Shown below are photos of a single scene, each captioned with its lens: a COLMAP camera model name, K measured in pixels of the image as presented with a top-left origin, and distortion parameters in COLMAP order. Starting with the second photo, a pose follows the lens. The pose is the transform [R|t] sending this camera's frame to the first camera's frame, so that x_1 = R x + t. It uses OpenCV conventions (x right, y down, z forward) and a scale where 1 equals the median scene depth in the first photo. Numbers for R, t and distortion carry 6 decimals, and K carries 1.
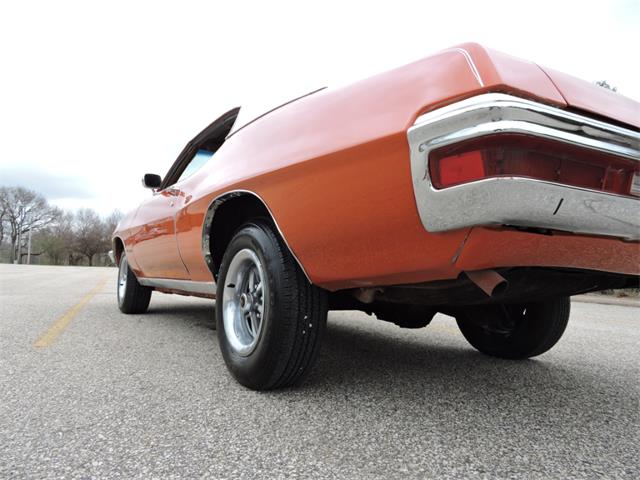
lens RADIAL K [[454.4, 0, 319.5], [0, 454.4, 237.9], [0, 0, 1]] dist [-0.004972, -0.001643]
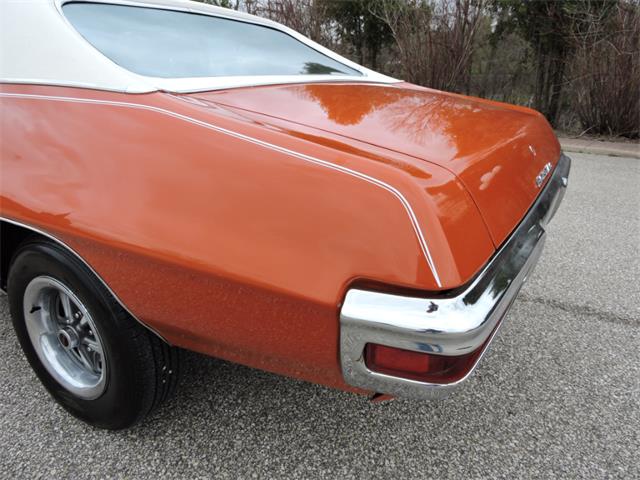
lens RADIAL K [[454.4, 0, 325.1], [0, 454.4, 241.9], [0, 0, 1]] dist [-0.004972, -0.001643]
pose [[0.884691, -0.175908, 0.431715, -0.084997], [-0.022347, 0.909007, 0.416181, -0.386771], [-0.465641, -0.377839, 0.800260, 0.244208]]
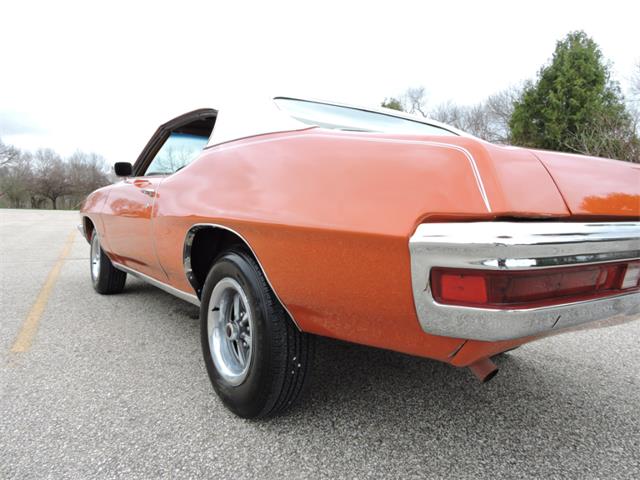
lens RADIAL K [[454.4, 0, 320.3], [0, 454.4, 239.4], [0, 0, 1]] dist [-0.004972, -0.001643]
pose [[0.998048, -0.008267, 0.061903, -0.031547], [0.000029, 0.991262, 0.131911, -0.209108], [-0.062452, -0.131651, 0.989327, 0.030483]]
